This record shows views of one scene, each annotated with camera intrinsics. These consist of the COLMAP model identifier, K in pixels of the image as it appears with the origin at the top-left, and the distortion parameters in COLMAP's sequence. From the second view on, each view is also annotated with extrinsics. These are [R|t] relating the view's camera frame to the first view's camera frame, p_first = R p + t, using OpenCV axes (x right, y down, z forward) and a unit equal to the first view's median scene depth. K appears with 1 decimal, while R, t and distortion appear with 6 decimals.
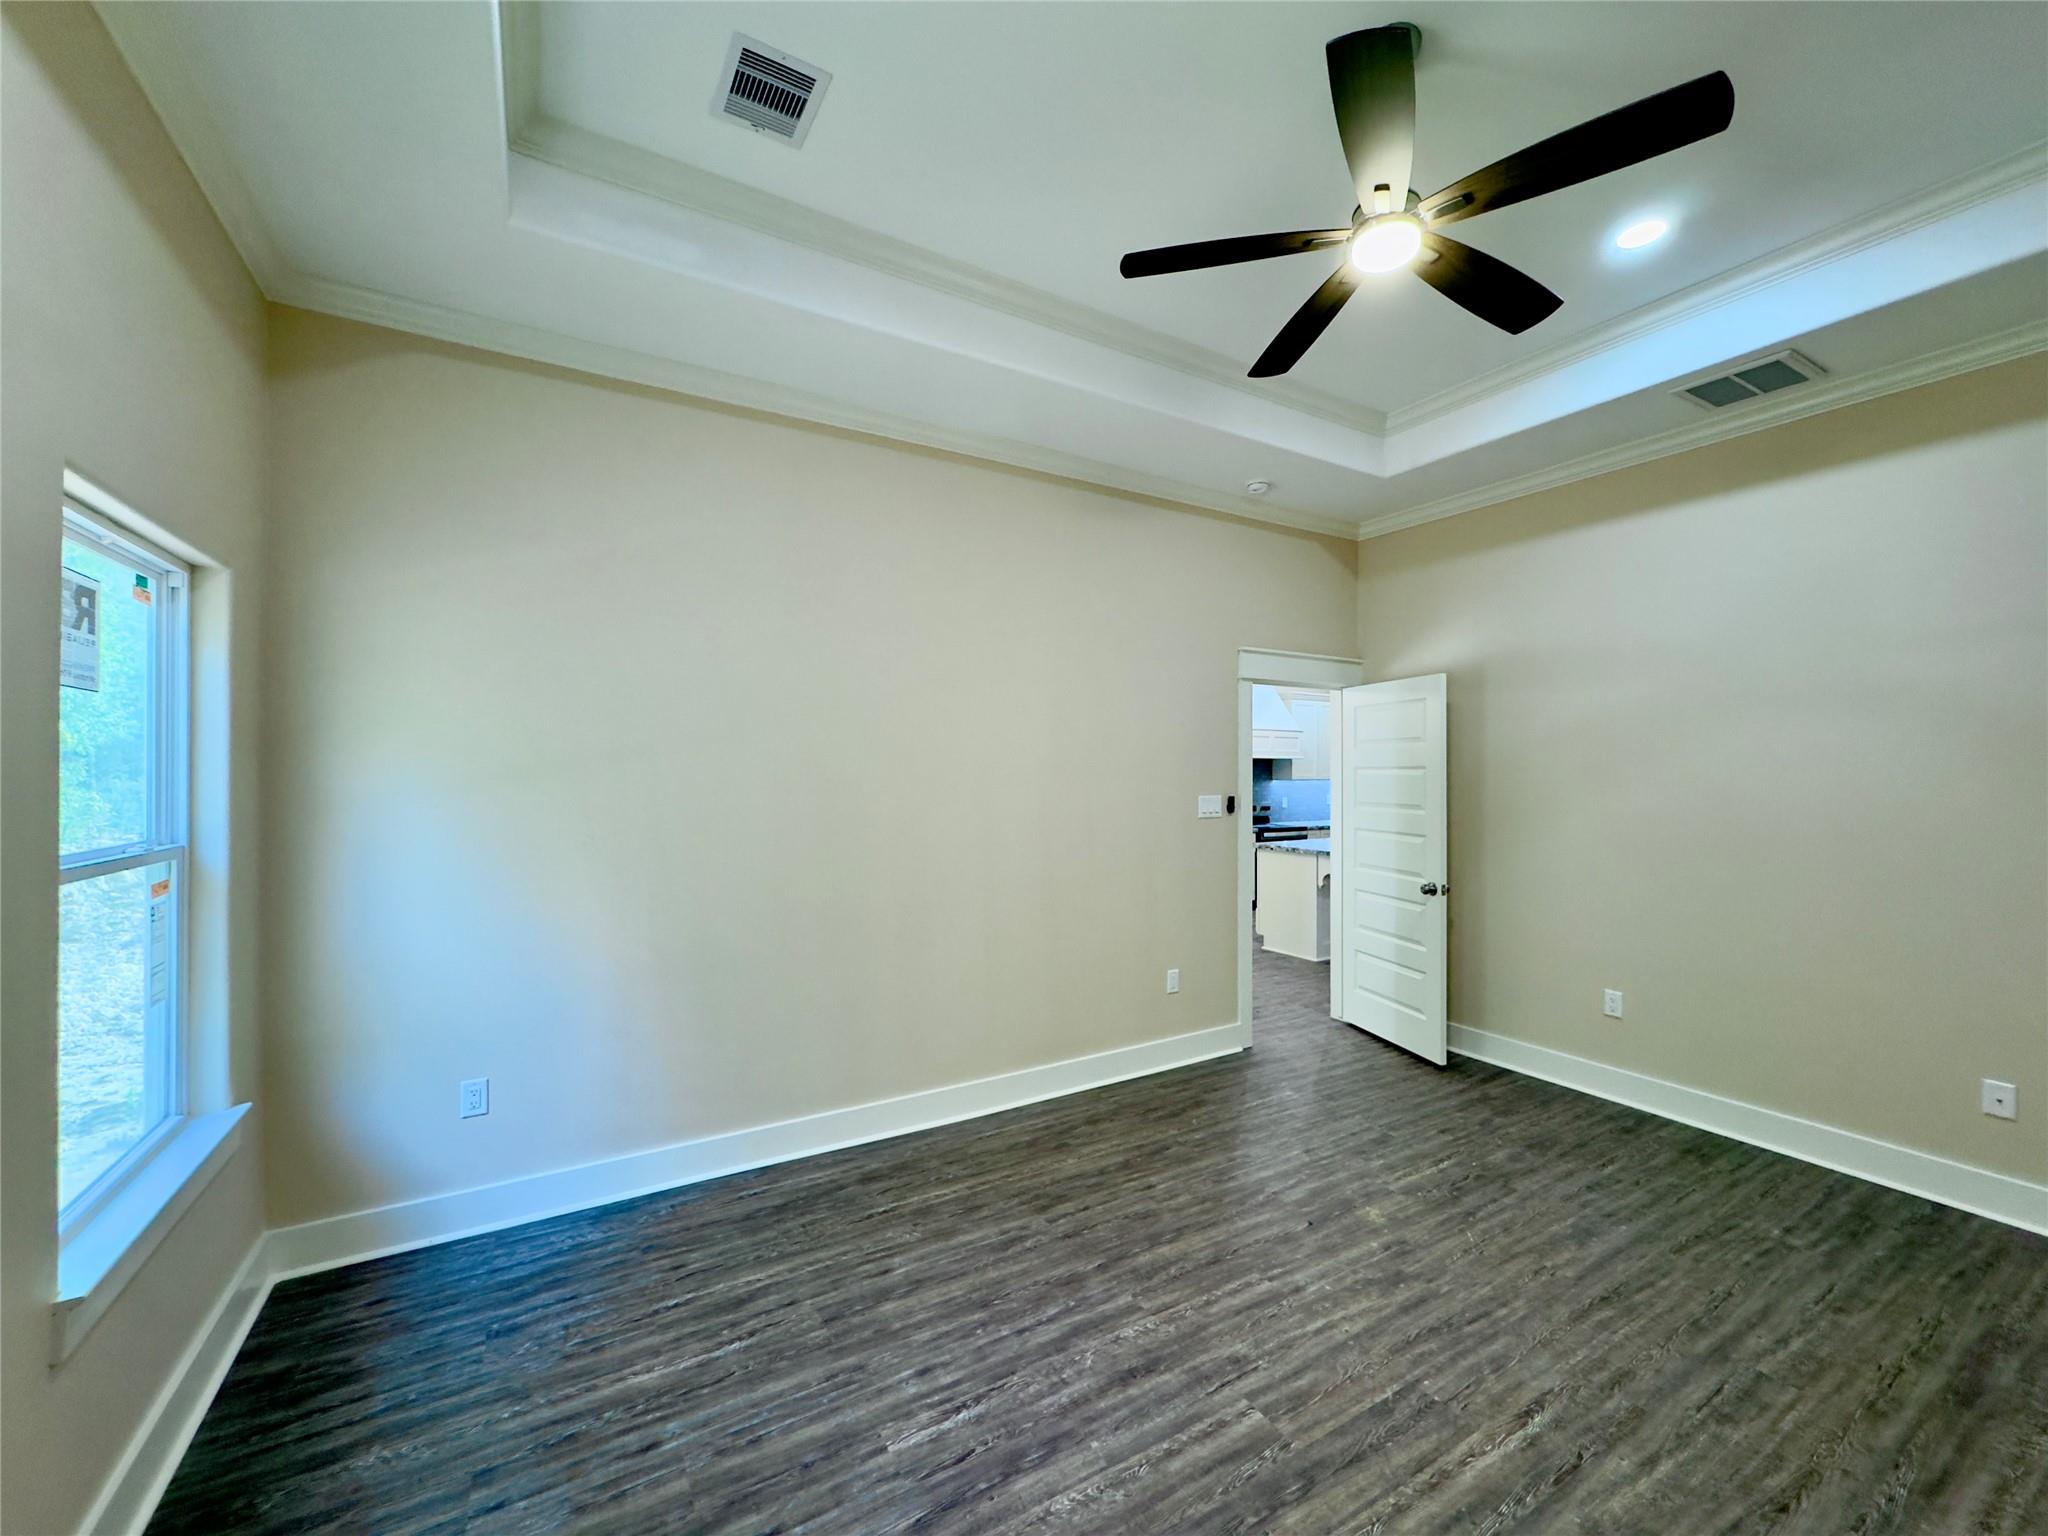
lens RADIAL K [[820.0, 0, 1020.3], [0, 820.0, 766.7], [0, 0, 1]] dist [-0.001913, -0.000144]
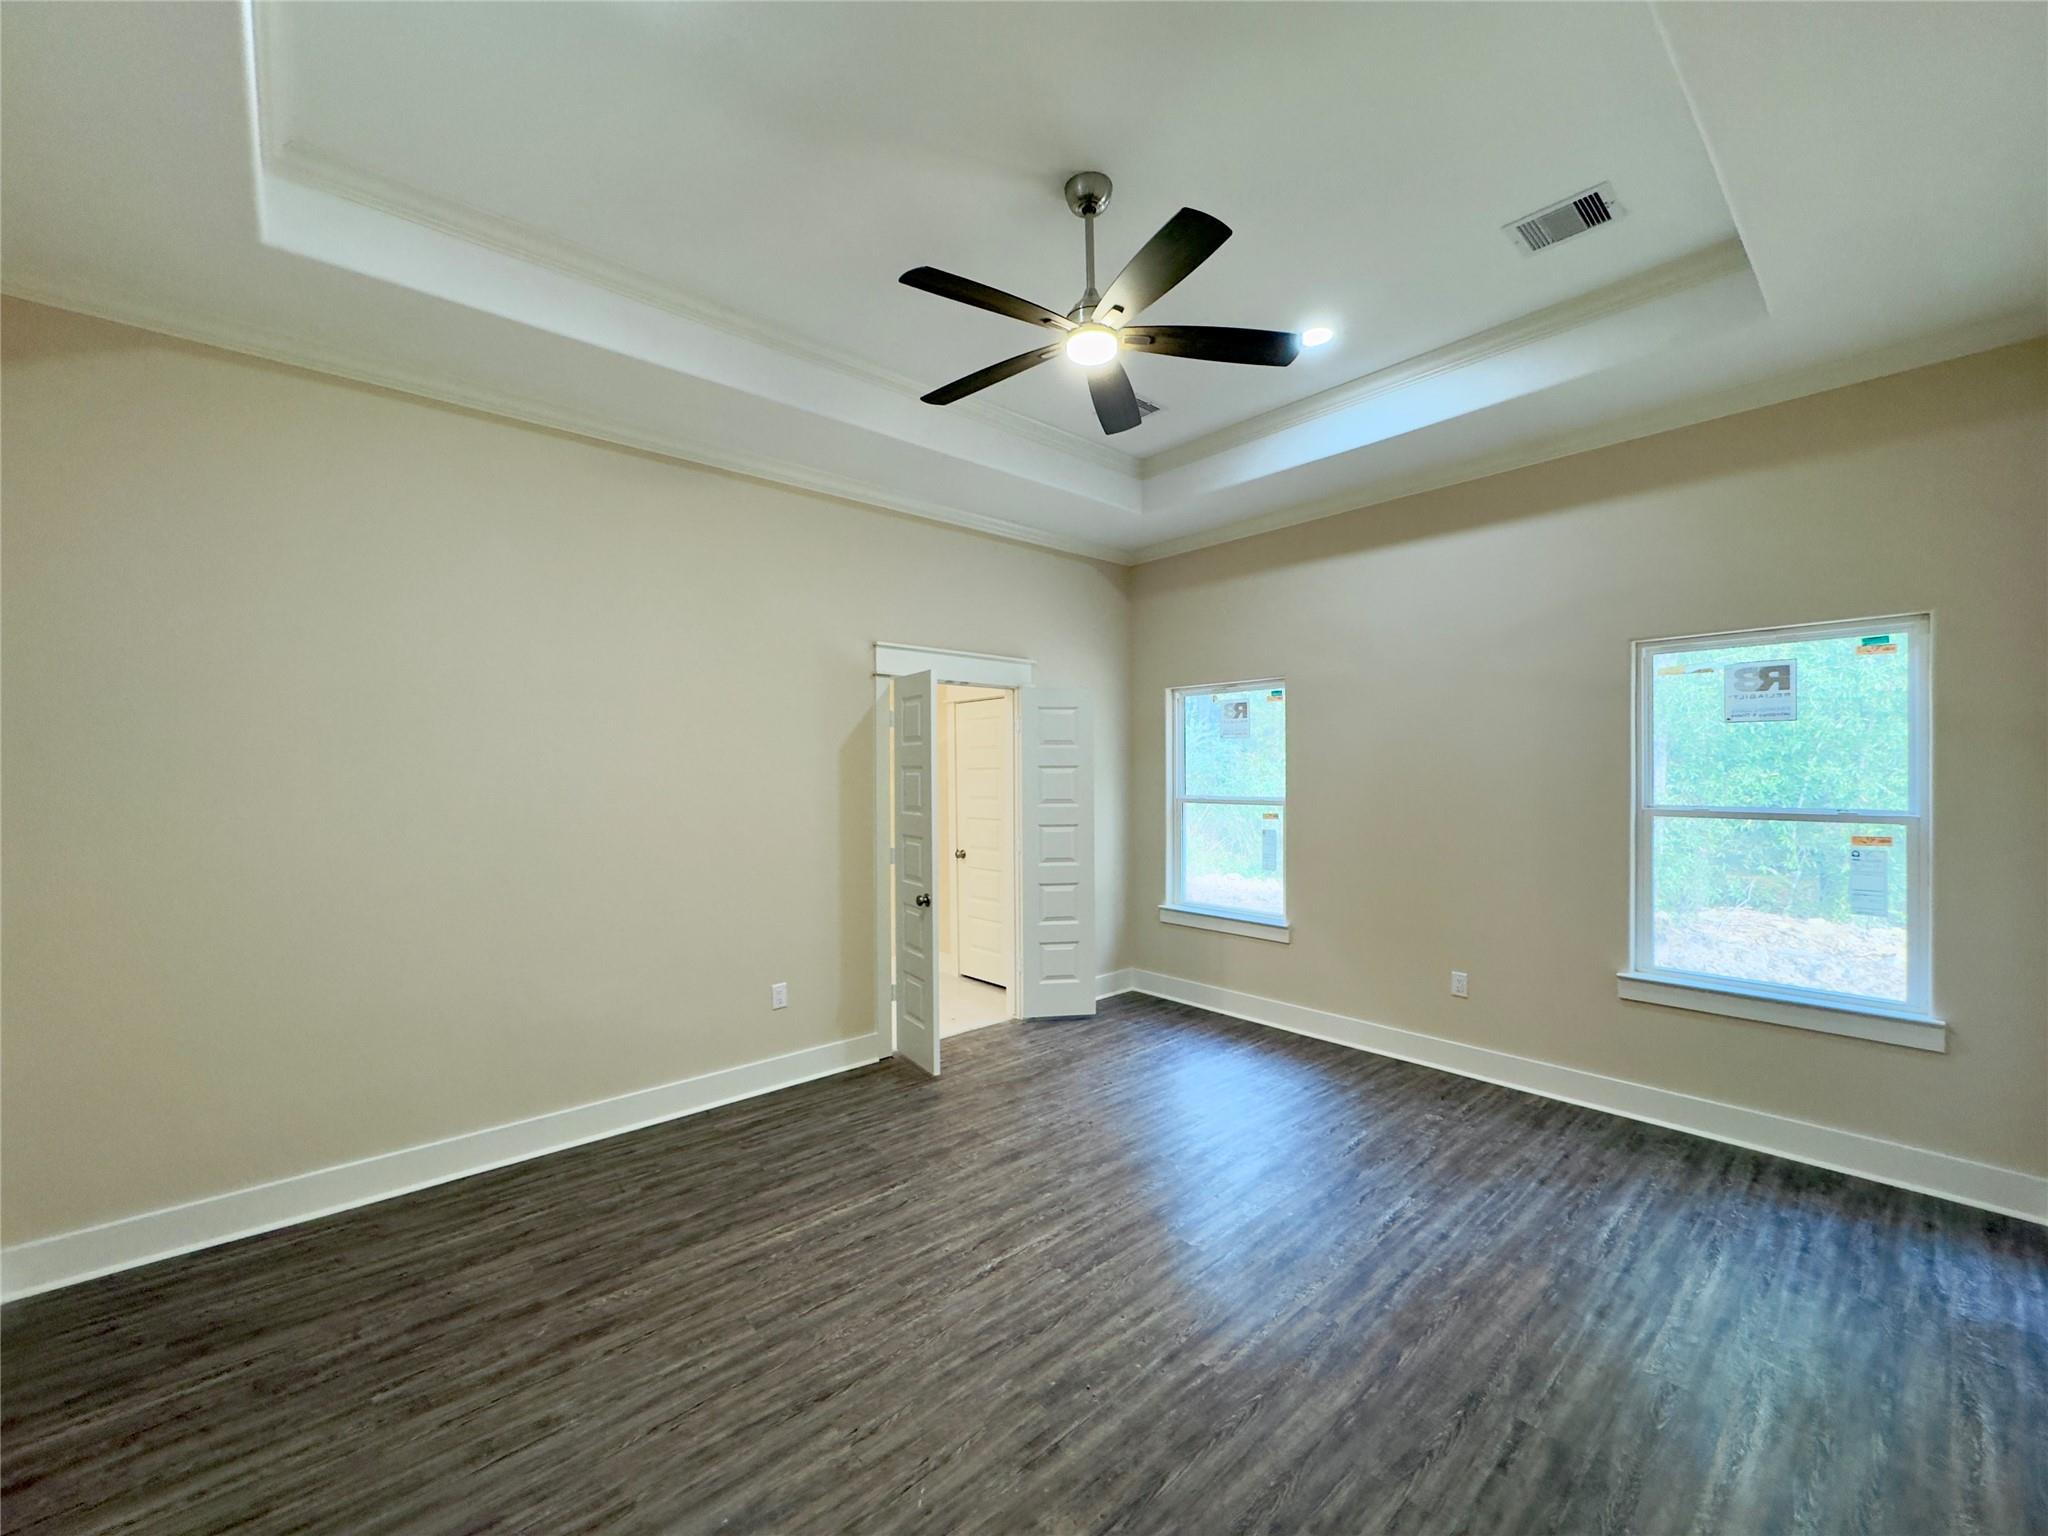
lens RADIAL K [[820.0, 0, 1026.8], [0, 820.0, 769.6], [0, 0, 1]] dist [-0.001913, -0.000144]
pose [[-0.980934, 0.005838, -0.194255, 0.701468], [0.006695, 0.999971, -0.003754, 0.011860], [0.194227, -0.004983, -0.980944, 1.958763]]
